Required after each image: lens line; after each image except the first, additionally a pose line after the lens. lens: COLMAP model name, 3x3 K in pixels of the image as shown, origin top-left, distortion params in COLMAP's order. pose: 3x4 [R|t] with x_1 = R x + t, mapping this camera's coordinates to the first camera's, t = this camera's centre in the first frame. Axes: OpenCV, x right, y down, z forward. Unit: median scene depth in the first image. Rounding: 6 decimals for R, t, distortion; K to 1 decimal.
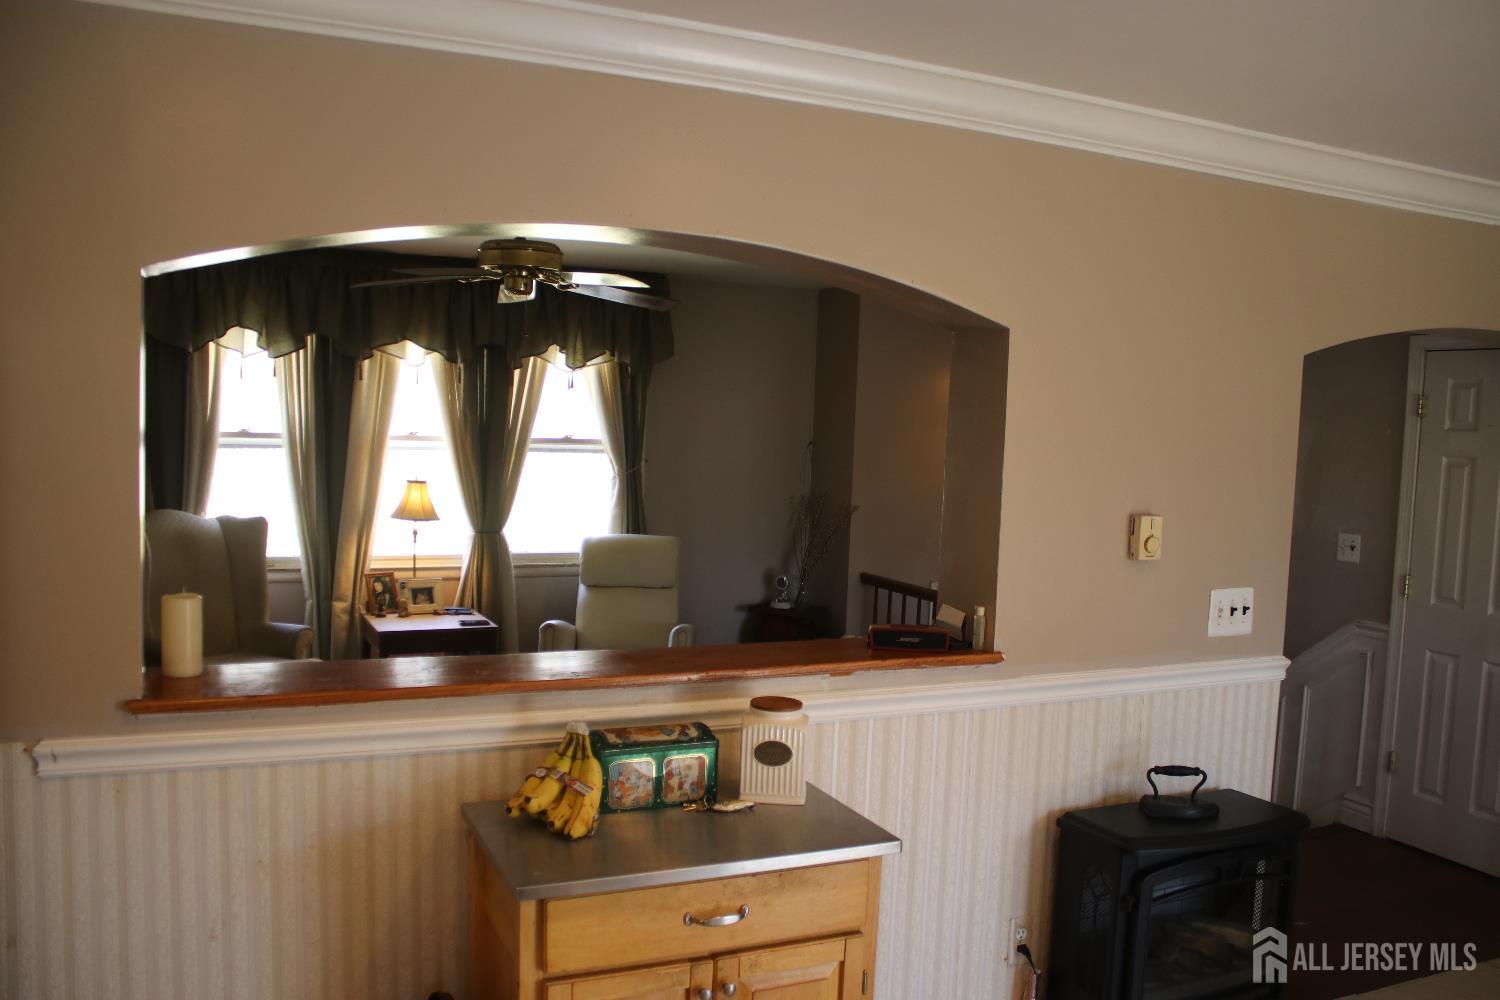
lens RADIAL K [[1224.7, 0, 746.8], [0, 1224.7, 518.0], [0, 0, 1]] dist [-0.179138, 0.160333]
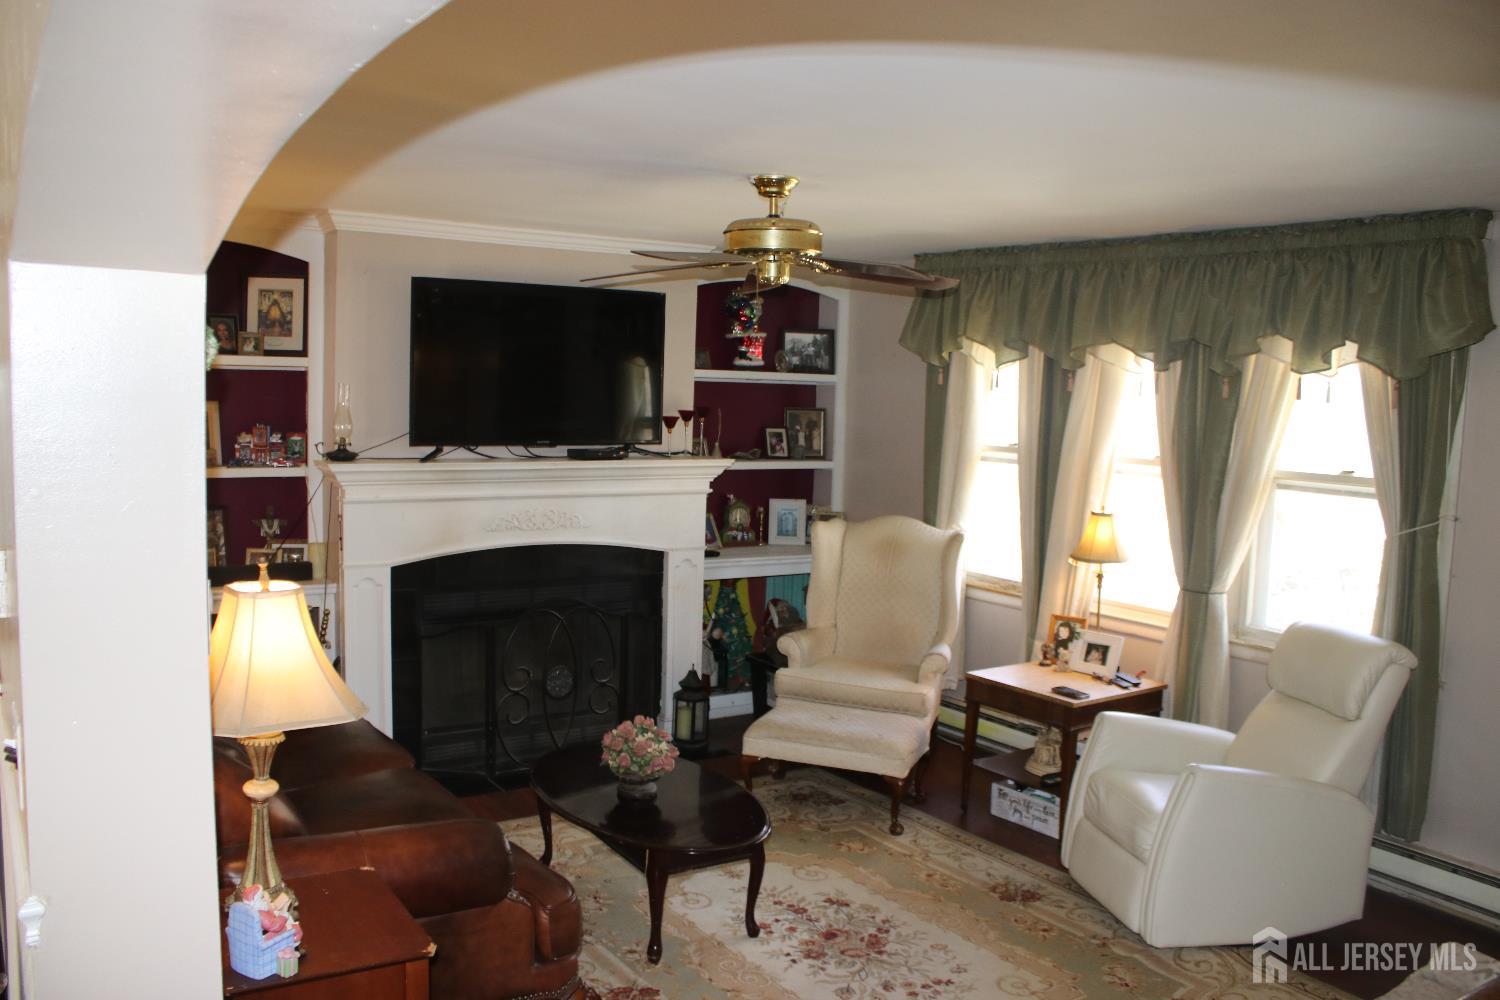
lens RADIAL K [[1224.7, 0, 746.8], [0, 1224.7, 518.0], [0, 0, 1]] dist [-0.179138, 0.160333]
pose [[0.157938, 0.074025, -0.984671, 0.492351], [-0.101953, 0.993079, 0.058304, -0.050435], [0.982172, 0.091181, 0.164392, 0.619666]]
